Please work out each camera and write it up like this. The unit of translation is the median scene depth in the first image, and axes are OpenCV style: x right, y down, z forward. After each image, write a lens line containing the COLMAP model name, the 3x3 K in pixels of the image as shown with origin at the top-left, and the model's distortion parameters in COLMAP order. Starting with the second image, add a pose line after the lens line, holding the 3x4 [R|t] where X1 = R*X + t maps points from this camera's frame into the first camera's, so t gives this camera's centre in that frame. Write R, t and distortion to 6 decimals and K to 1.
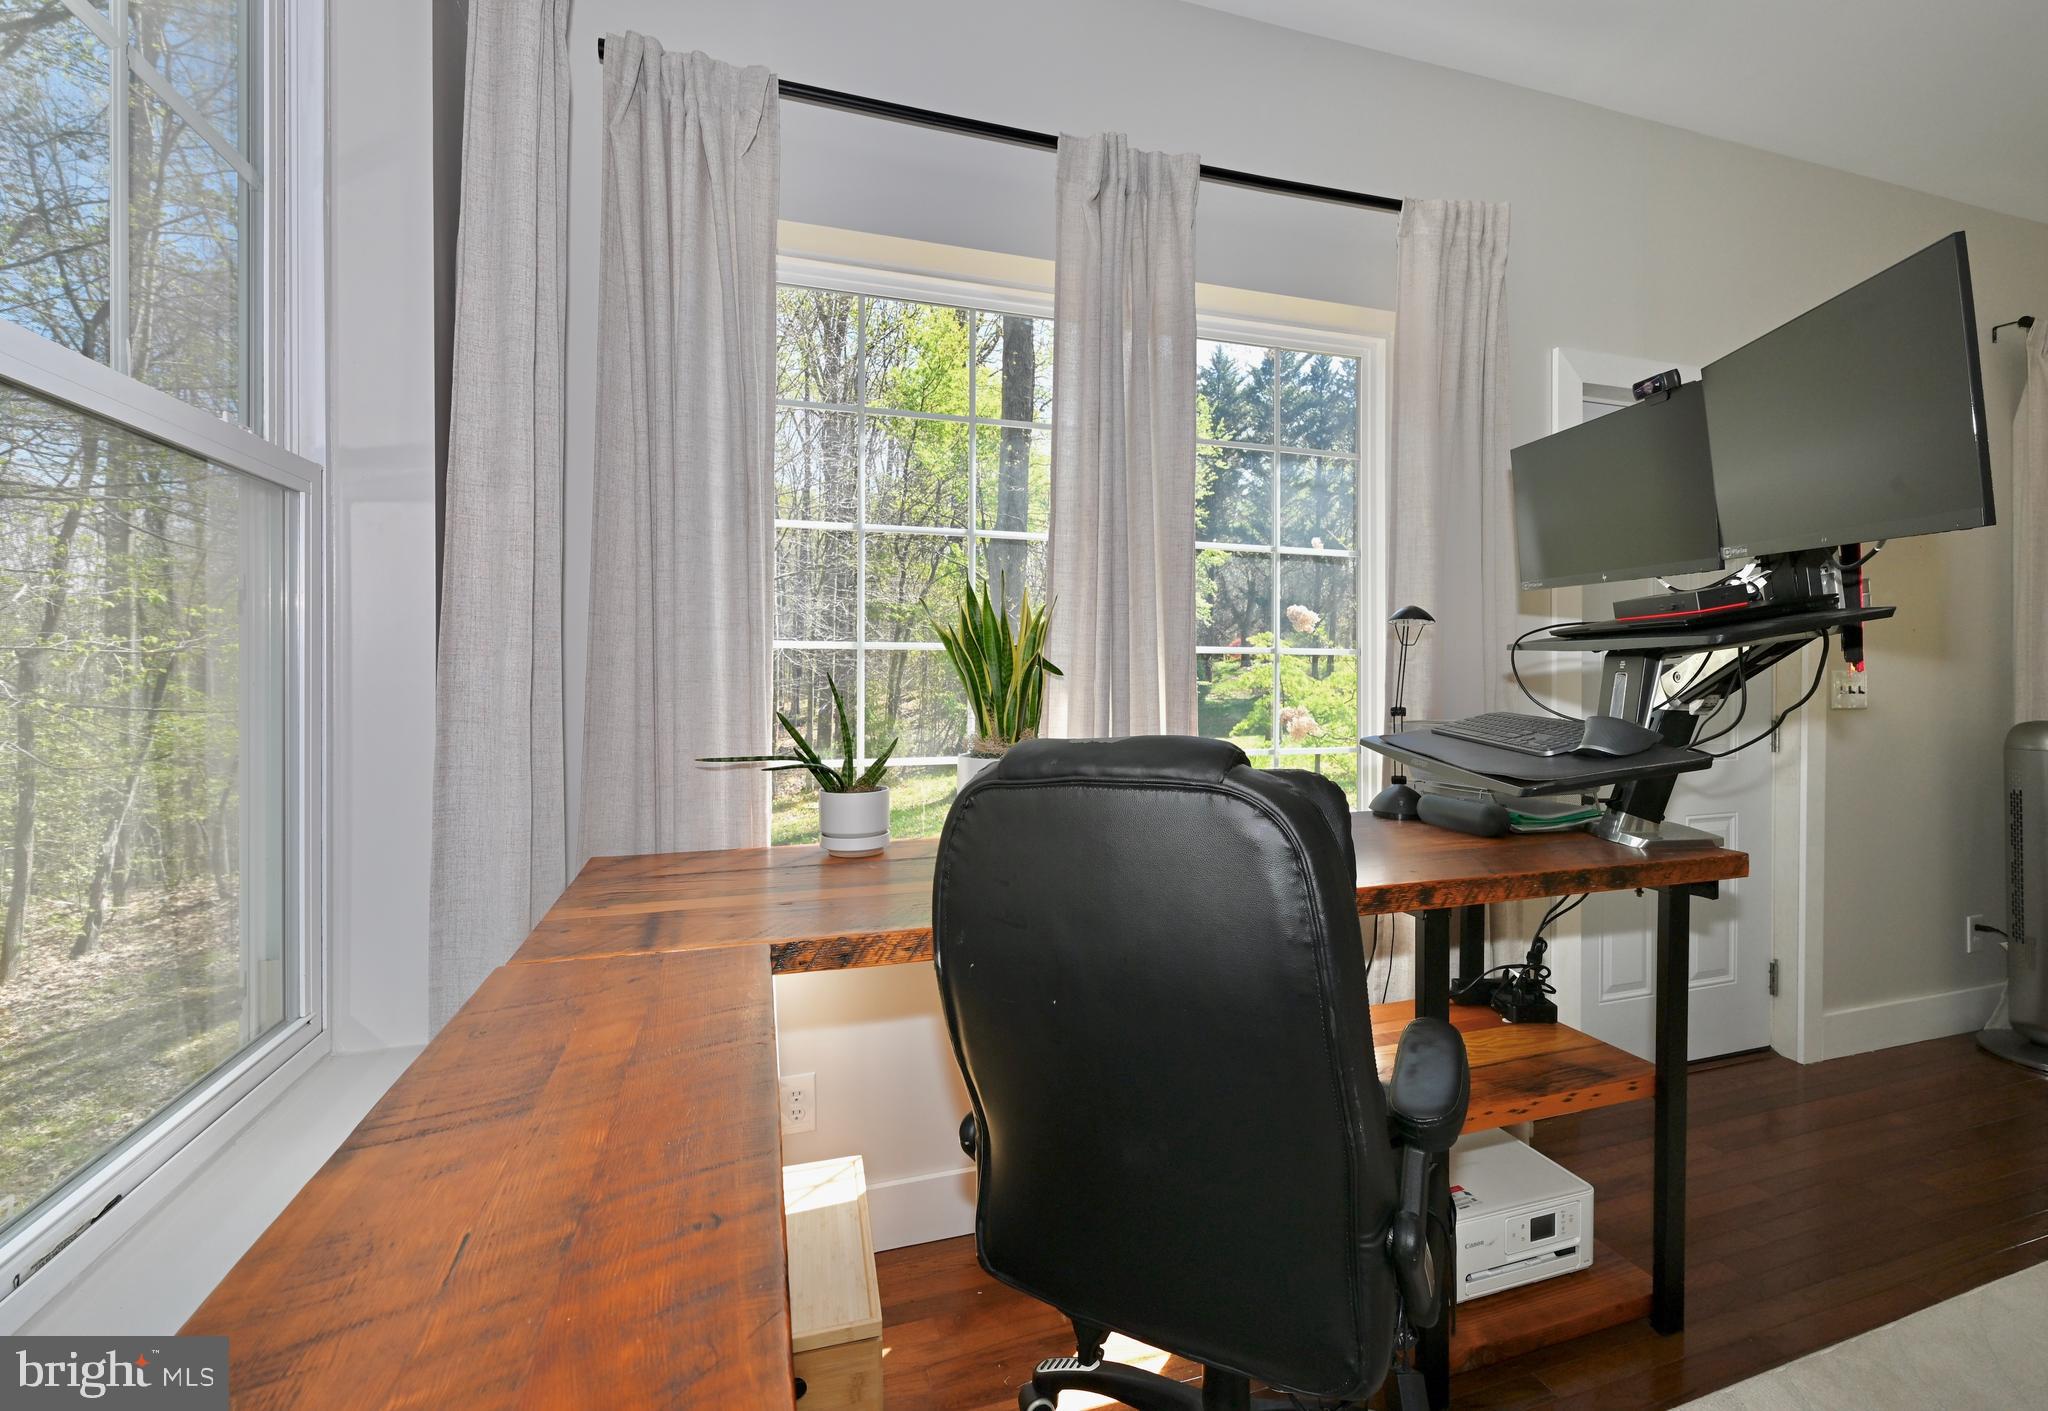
lens RADIAL K [[875.6, 0, 1026.6], [0, 875.6, 678.9], [0, 0, 1]] dist [0.000053, 0.000198]
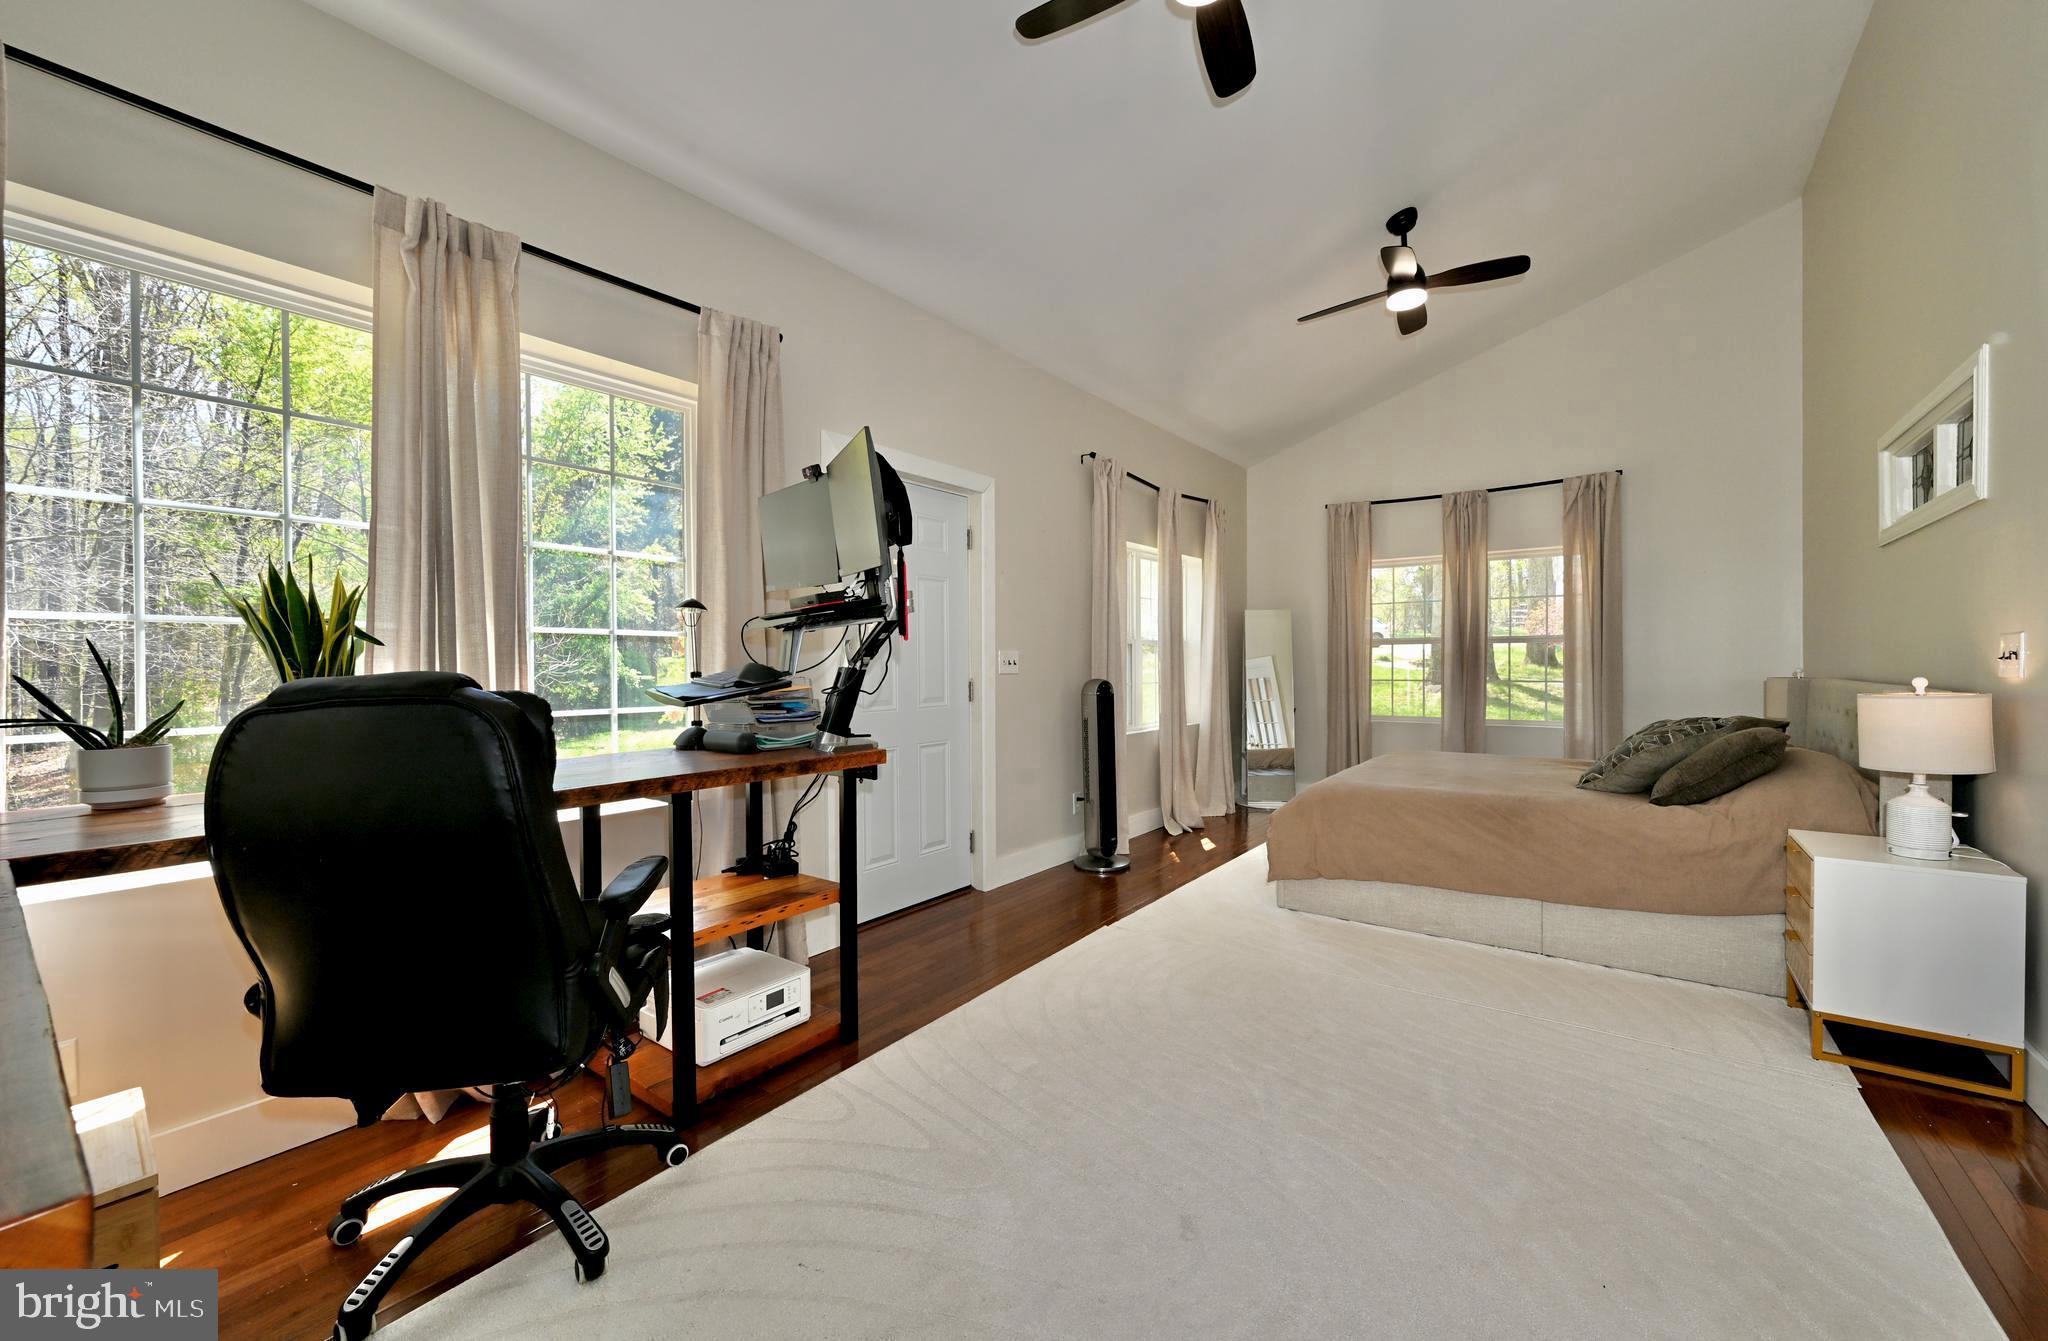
lens RADIAL K [[807.4, 0, 1024.0], [0, 807.4, 670.5], [0, 0, 1]] dist [0.000810, -0.000285]
pose [[0.812490, -0.013033, 0.582830, 0.104039], [0.015591, 0.999878, 0.000624, 0.041108], [-0.582767, 0.008580, 0.812594, -0.380710]]
